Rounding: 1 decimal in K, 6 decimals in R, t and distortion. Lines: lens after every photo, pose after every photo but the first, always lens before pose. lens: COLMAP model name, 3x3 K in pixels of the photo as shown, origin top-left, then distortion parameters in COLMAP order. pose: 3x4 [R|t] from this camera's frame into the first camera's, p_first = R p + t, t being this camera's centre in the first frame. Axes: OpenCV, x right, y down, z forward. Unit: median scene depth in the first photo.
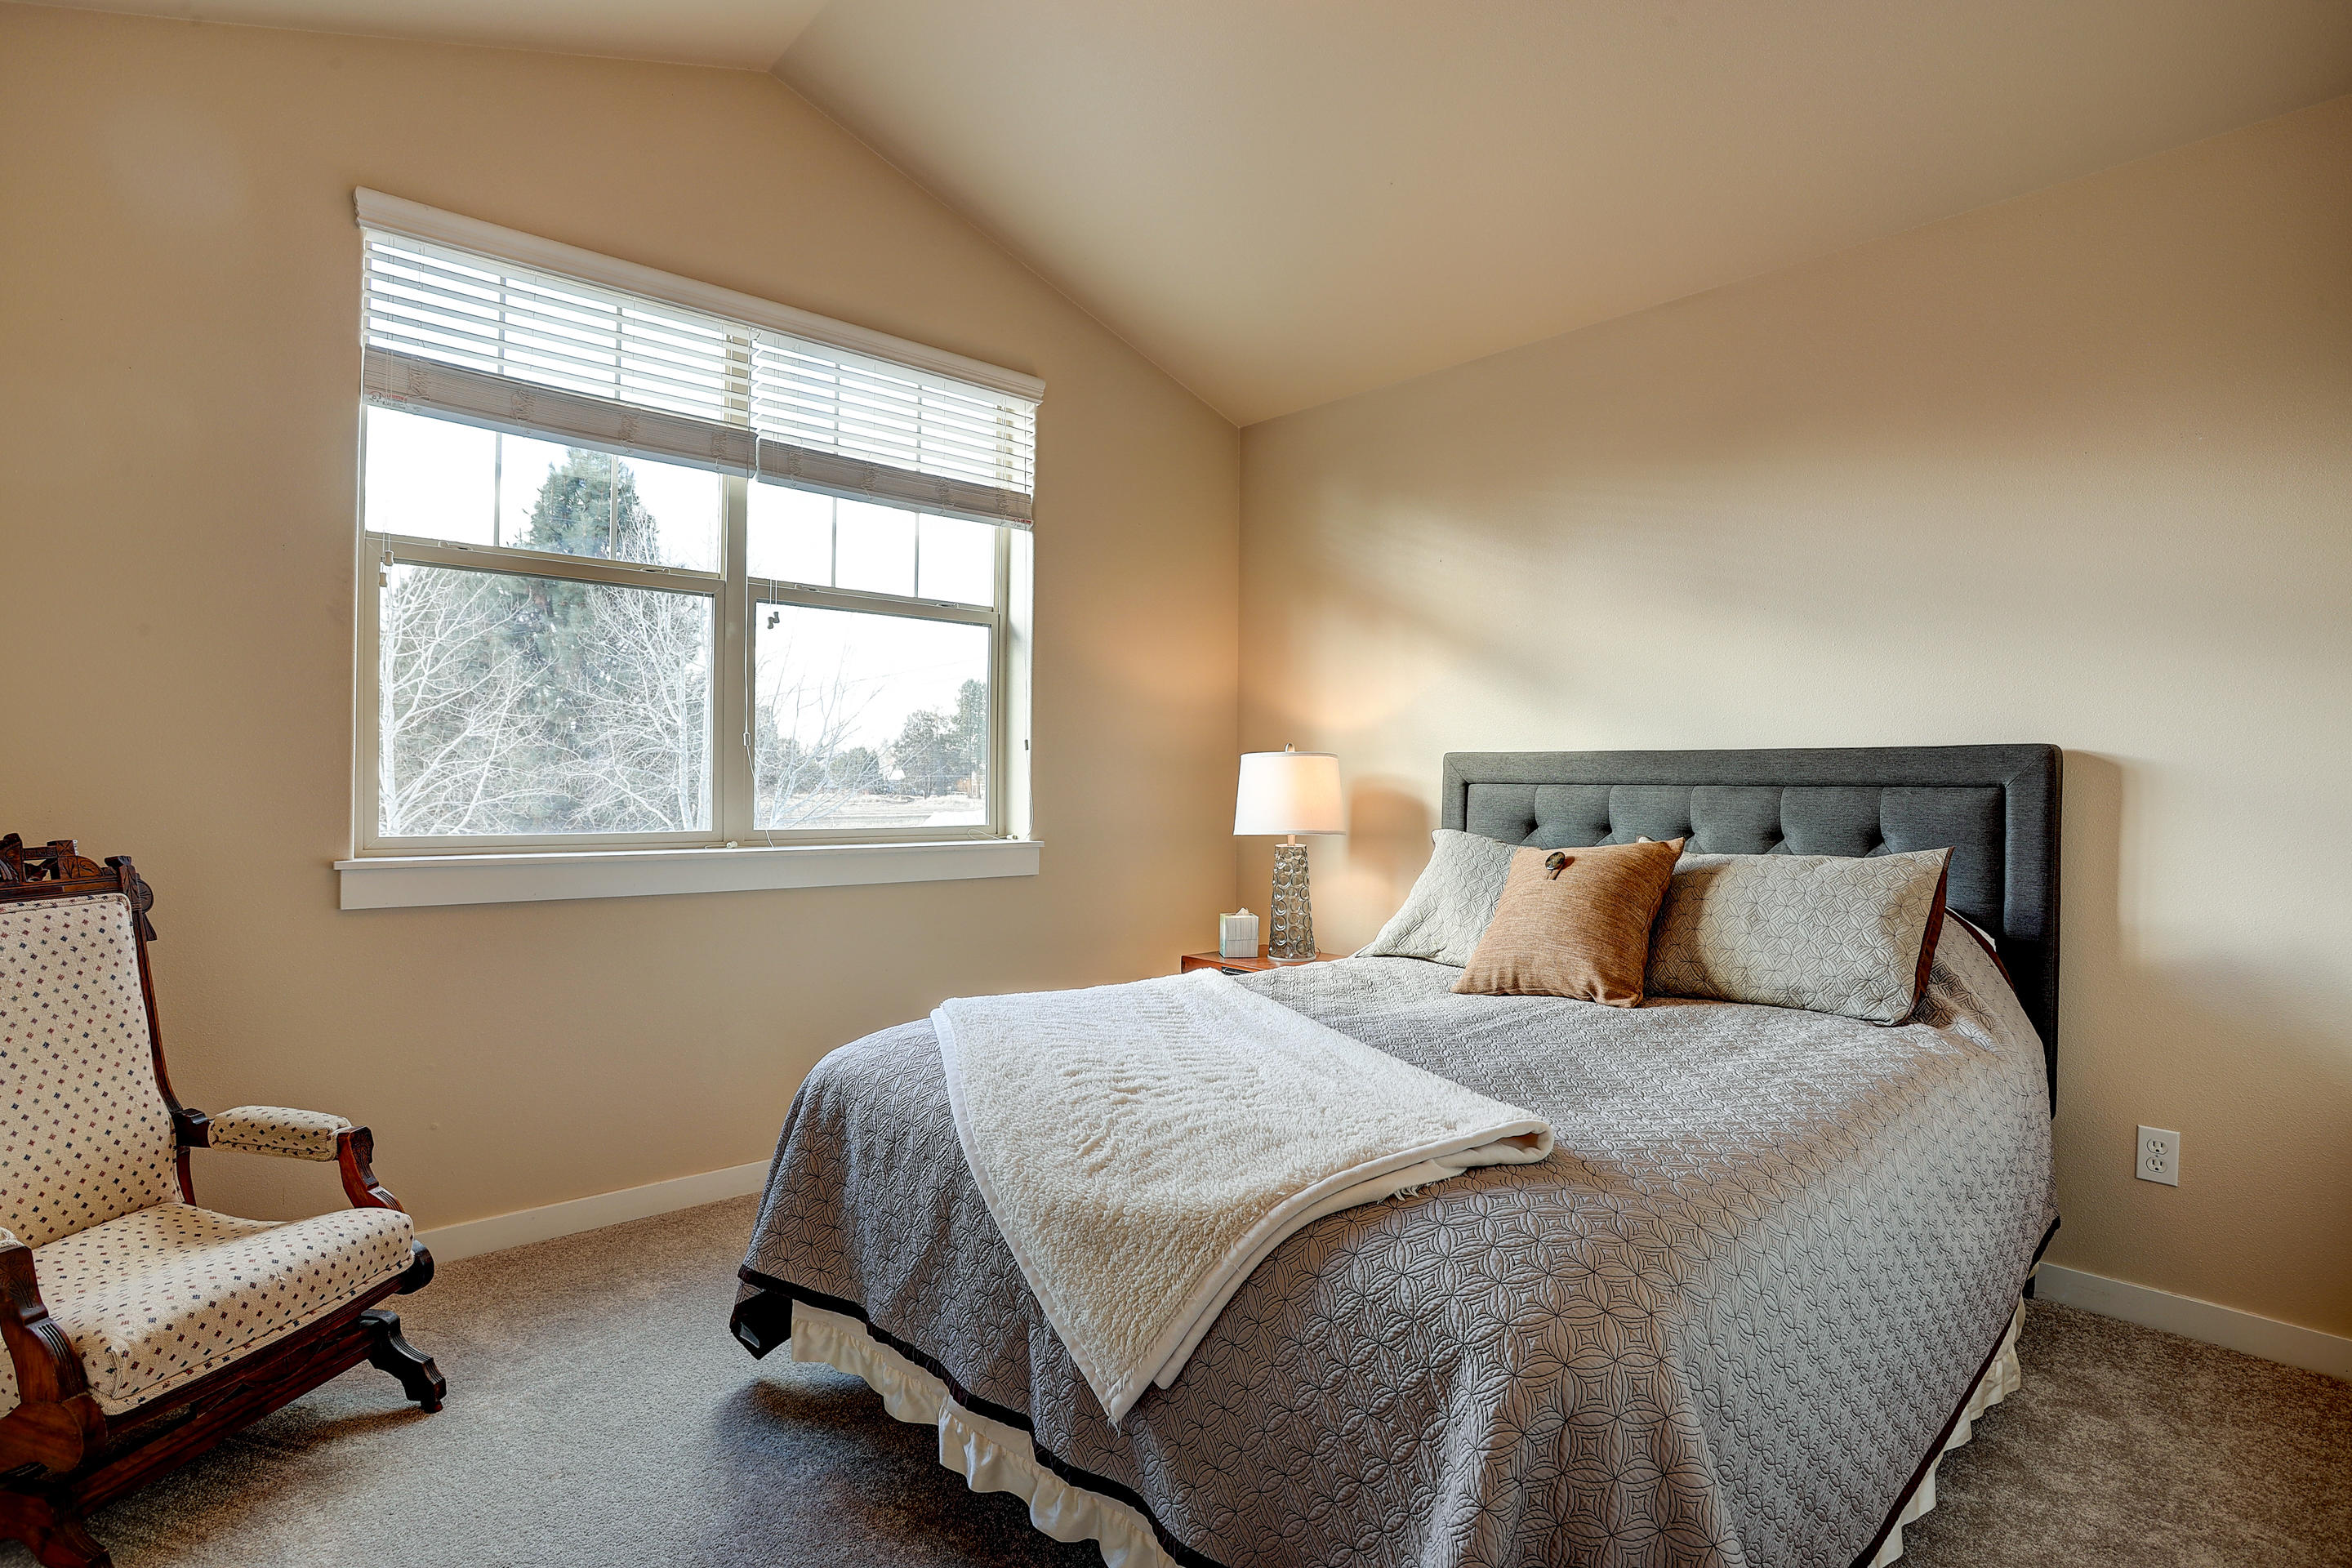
lens RADIAL K [[1146.9, 0, 1172.7], [0, 1146.9, 785.4], [0, 0, 1]] dist [-0.055597, 0.016886]
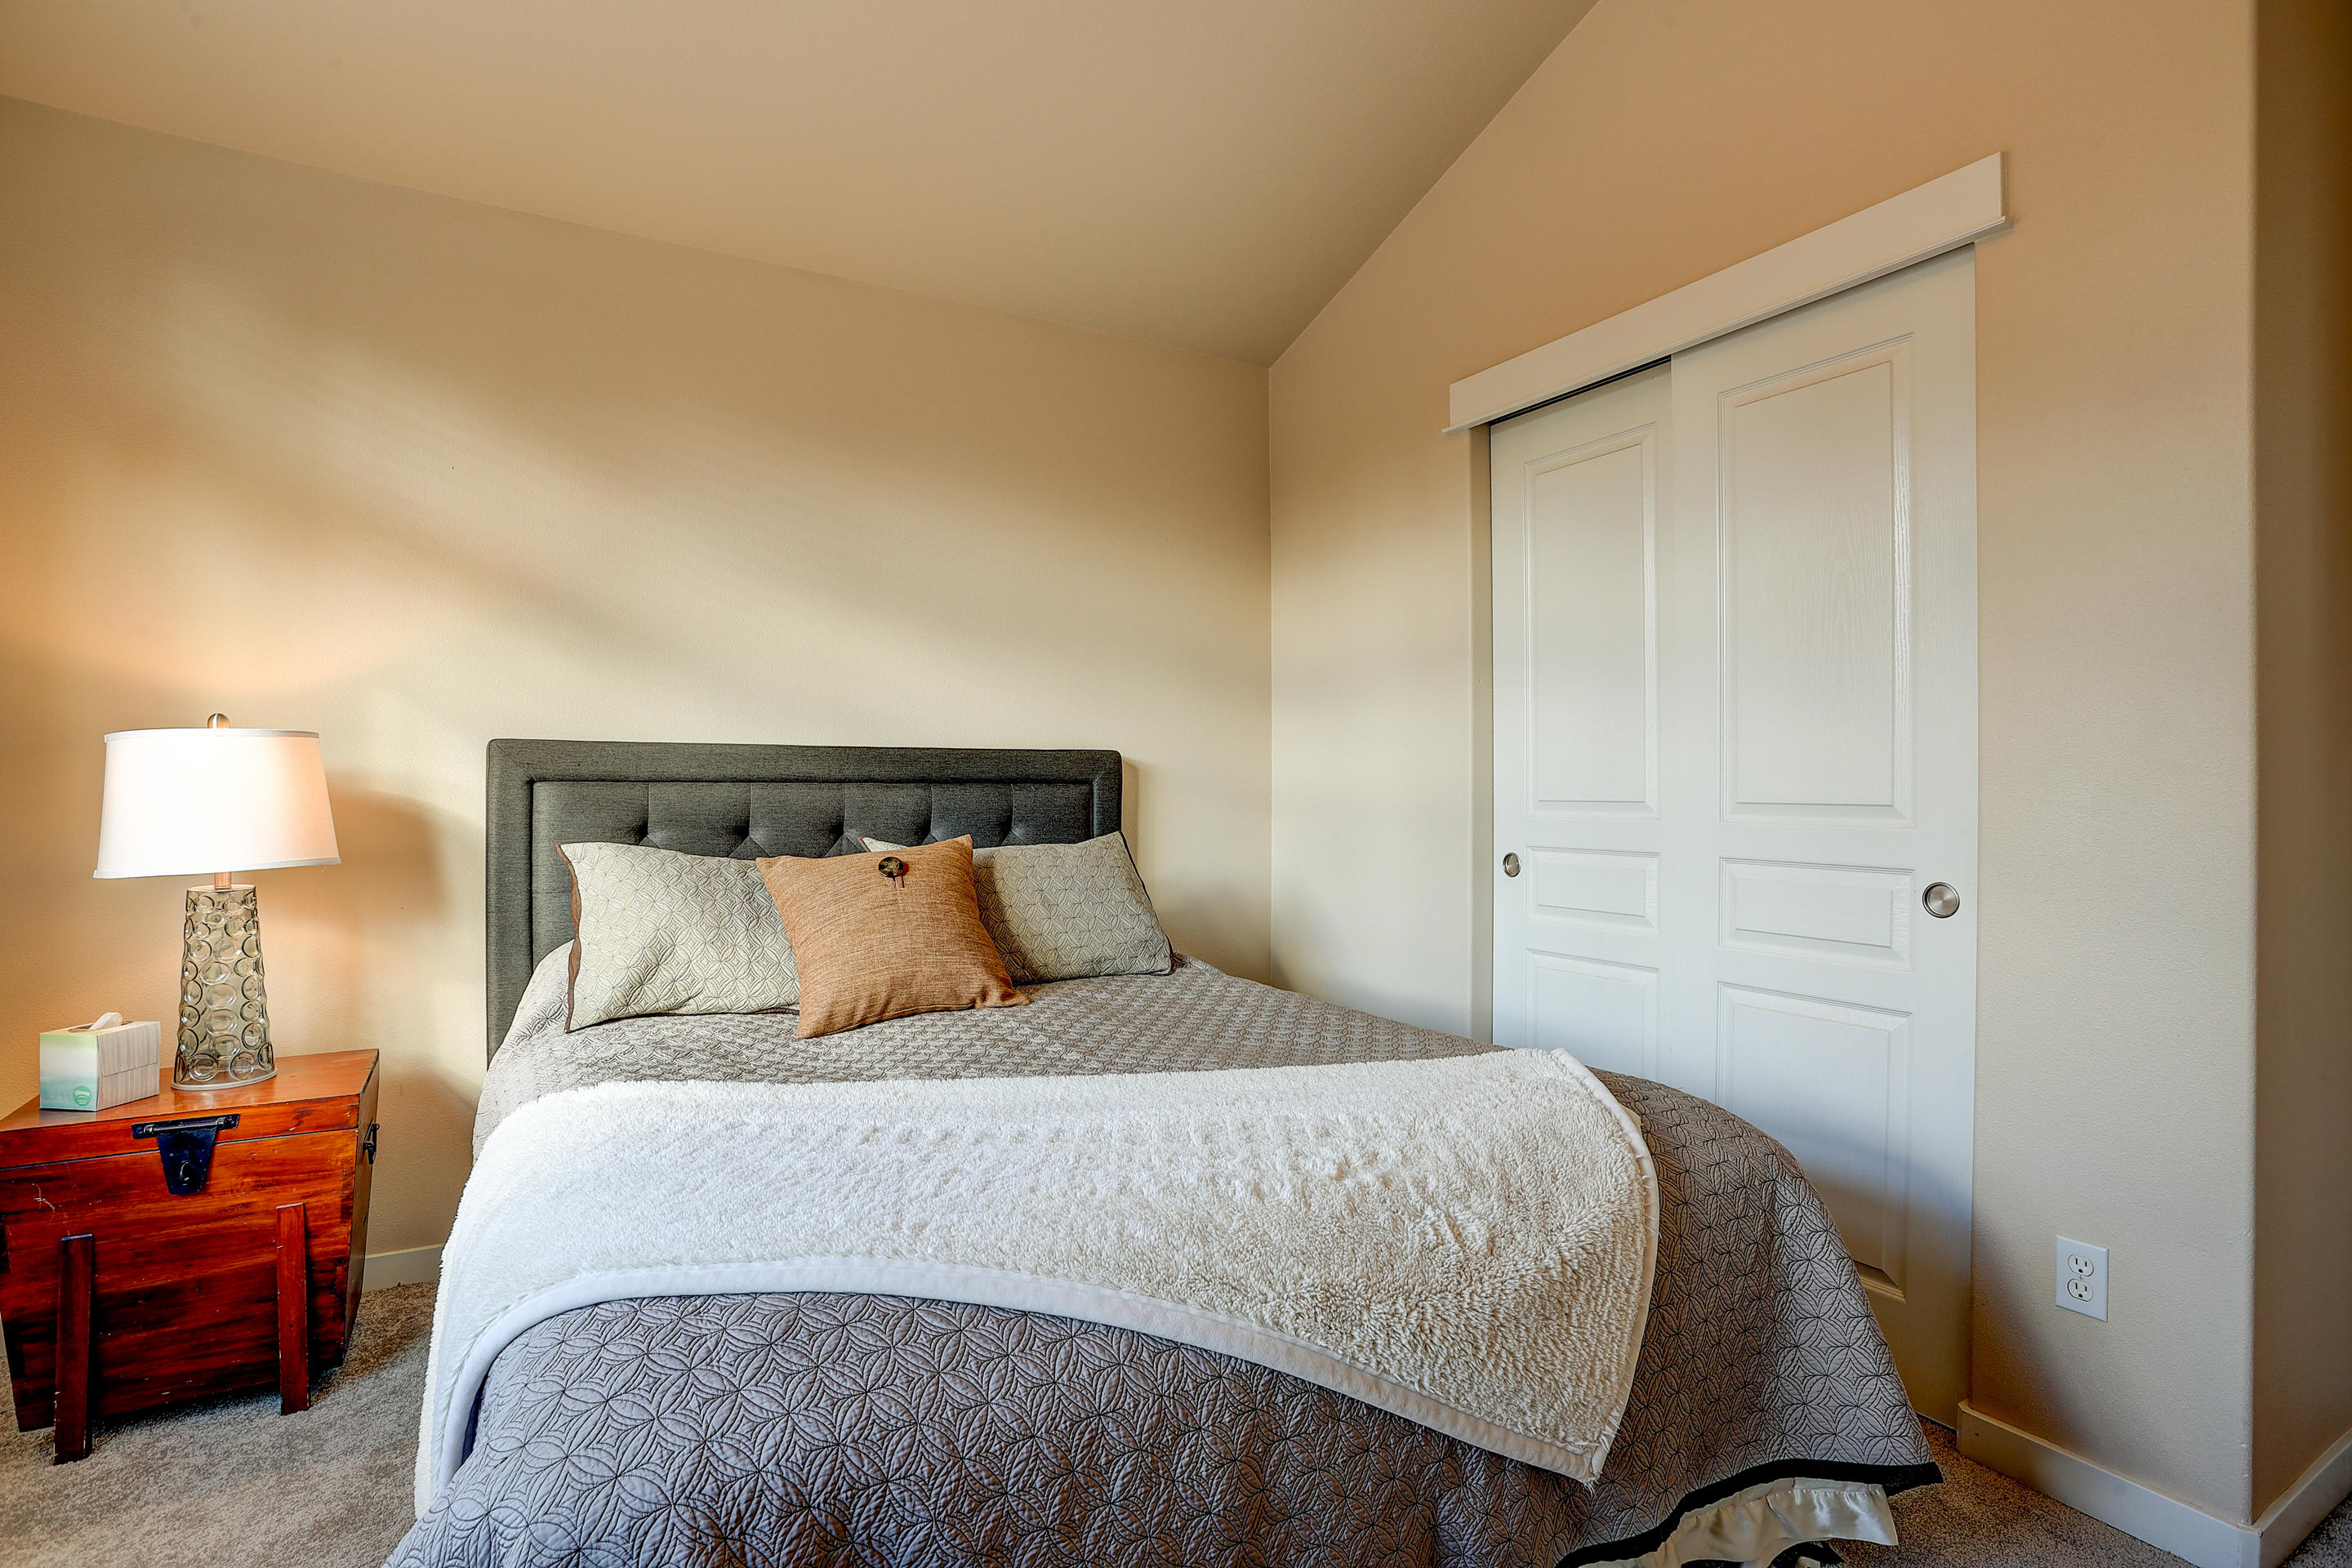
lens RADIAL K [[1185.4, 0, 1174.1], [0, 1185.4, 776.4], [0, 0, 1]] dist [-0.005462, -0.000531]
pose [[0.237374, -0.003265, 0.971413, -0.487714], [-0.000584, 0.999994, 0.003503, -0.009730], [-0.971418, -0.001399, 0.237371, 0.503716]]
